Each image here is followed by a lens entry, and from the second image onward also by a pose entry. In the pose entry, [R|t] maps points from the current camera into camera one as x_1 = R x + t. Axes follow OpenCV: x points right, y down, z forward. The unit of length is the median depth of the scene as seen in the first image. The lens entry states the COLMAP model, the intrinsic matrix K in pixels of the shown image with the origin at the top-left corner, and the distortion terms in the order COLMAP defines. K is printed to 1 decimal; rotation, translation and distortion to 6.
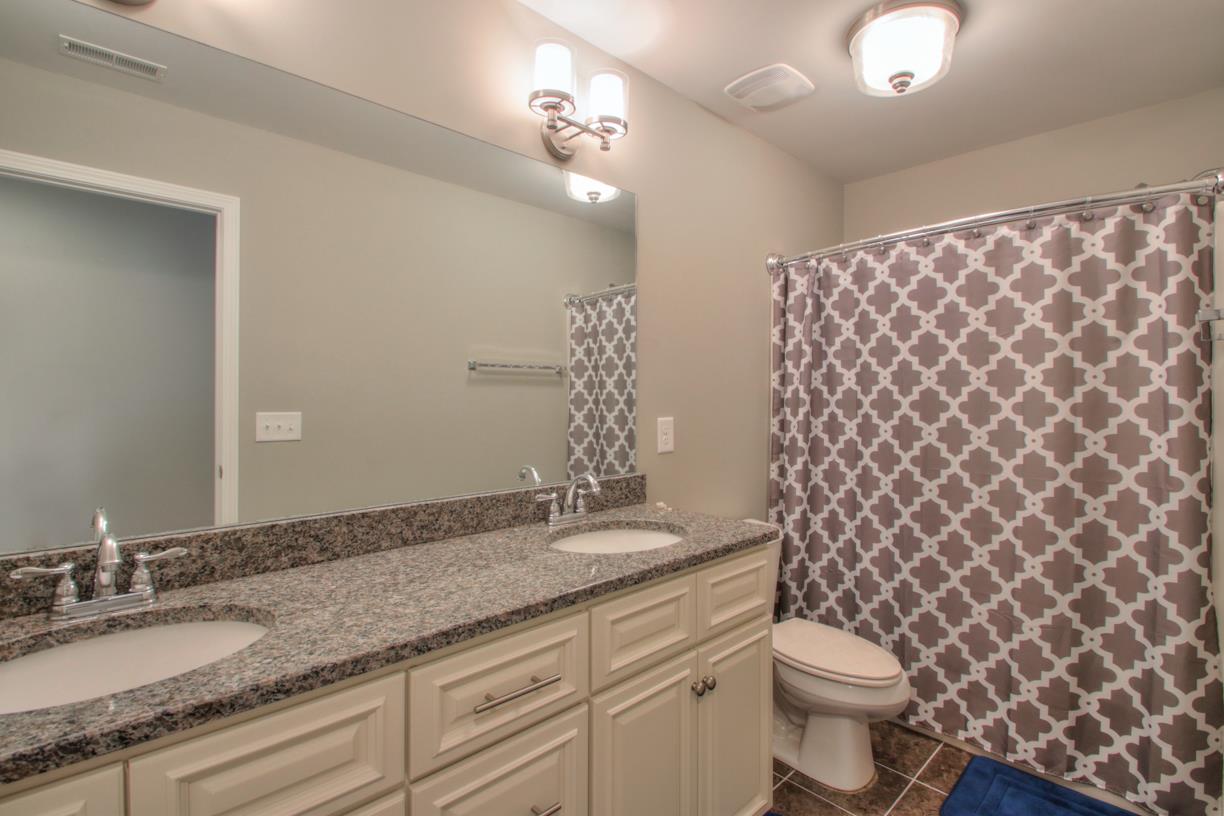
lens RADIAL K [[586.1, 0, 609.4], [0, 586.1, 406.7], [0, 0, 1]] dist [0.005581, 0.000338]
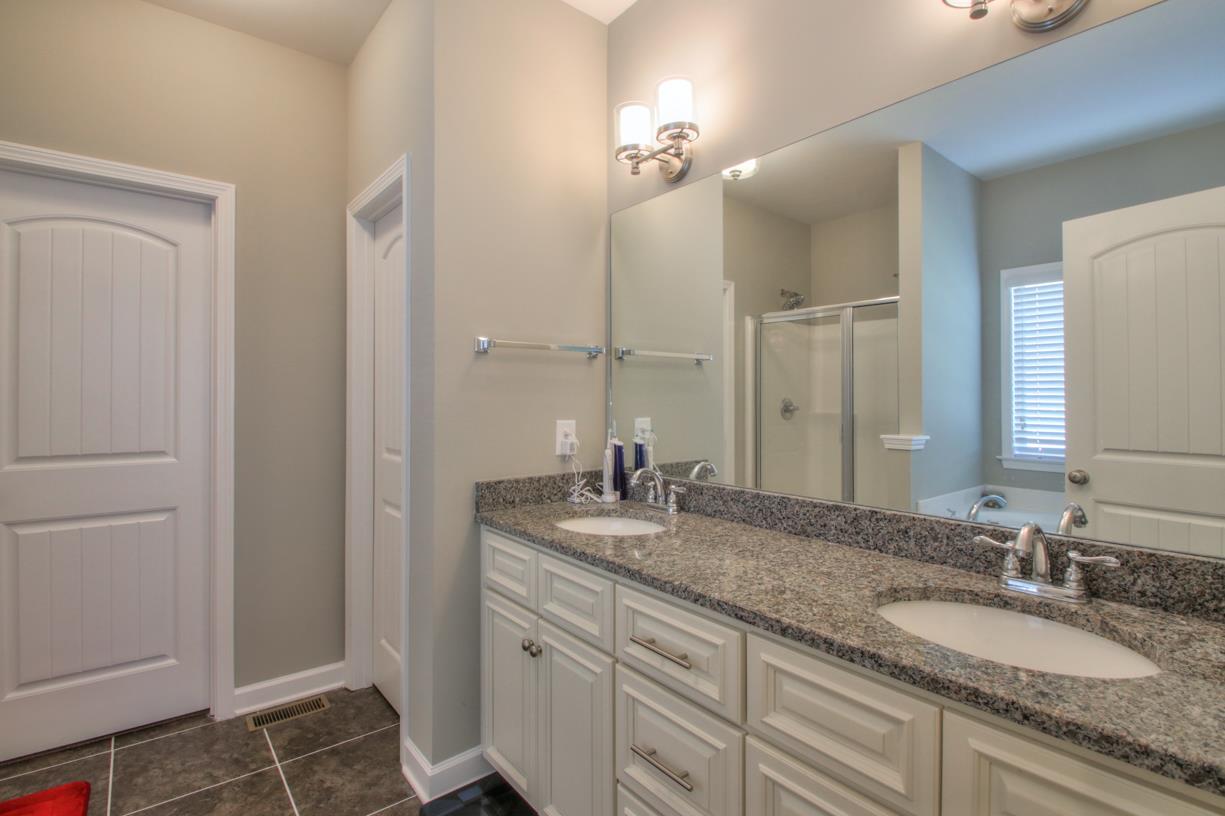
lens RADIAL K [[586.6, 0, 610.3], [0, 586.6, 401.0], [0, 0, 1]] dist [0.005581, 0.000338]
pose [[-0.097859, -0.000416, -0.995200, 0.828464], [-0.014157, 0.999899, 0.000974, -0.010280], [0.995100, 0.014184, -0.097855, 0.809592]]
